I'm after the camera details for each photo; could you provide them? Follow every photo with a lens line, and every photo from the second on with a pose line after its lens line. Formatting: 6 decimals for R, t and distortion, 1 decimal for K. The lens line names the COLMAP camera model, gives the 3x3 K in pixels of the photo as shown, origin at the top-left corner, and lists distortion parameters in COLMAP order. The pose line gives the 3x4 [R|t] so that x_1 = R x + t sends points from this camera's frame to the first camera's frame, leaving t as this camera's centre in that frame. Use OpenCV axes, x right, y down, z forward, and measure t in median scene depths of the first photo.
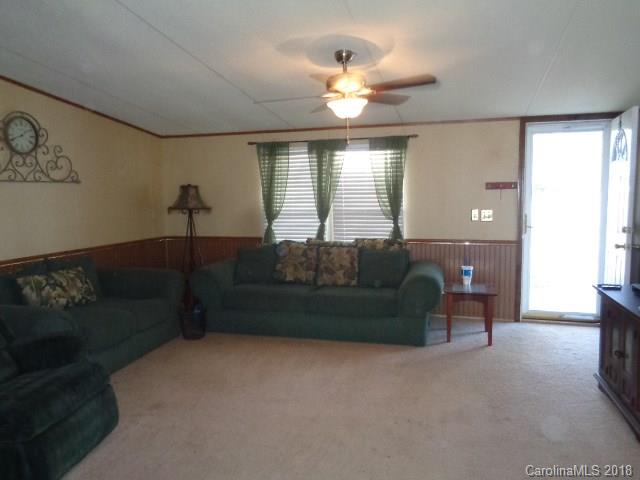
lens RADIAL K [[482.2, 0, 317.6], [0, 482.2, 239.4], [0, 0, 1]] dist [-0.008254, 0.013386]
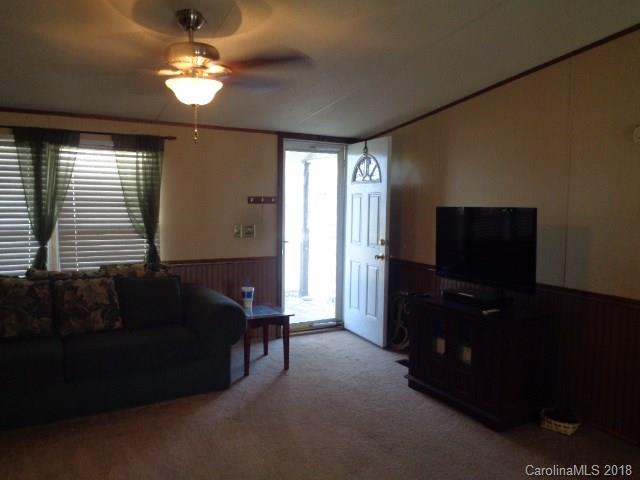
lens RADIAL K [[482.2, 0, 320.2], [0, 482.2, 239.0], [0, 0, 1]] dist [-0.008254, 0.013386]
pose [[0.704306, -0.031212, 0.709210, -0.214932], [0.046653, 0.998908, -0.002368, -0.025024], [-0.708362, 0.034755, 0.704993, 0.230442]]
